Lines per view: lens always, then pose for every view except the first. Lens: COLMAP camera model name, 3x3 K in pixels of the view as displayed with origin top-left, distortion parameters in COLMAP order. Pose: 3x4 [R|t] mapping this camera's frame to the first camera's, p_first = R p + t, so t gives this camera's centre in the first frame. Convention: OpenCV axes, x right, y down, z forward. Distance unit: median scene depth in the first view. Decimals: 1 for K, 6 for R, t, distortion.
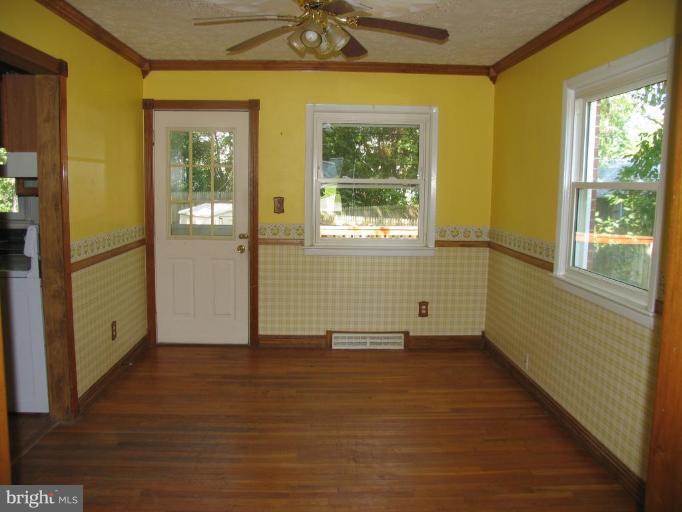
lens RADIAL K [[578.9, 0, 325.6], [0, 578.9, 259.7], [0, 0, 1]] dist [-0.150050, 0.101048]
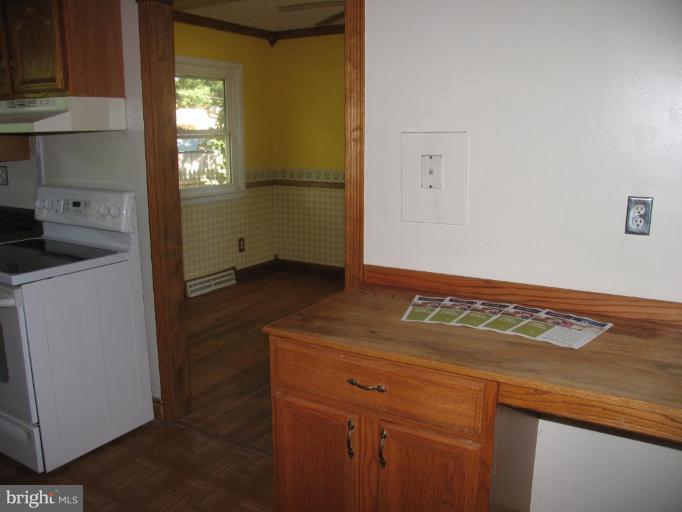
lens RADIAL K [[578.9, 0, 325.6], [0, 578.9, 259.7], [0, 0, 1]] dist [-0.150050, 0.101048]
pose [[0.584747, -0.190763, 0.788467, -0.635937], [0.119768, 0.981607, 0.148669, -0.034373], [-0.802326, 0.007500, 0.596840, 0.194277]]
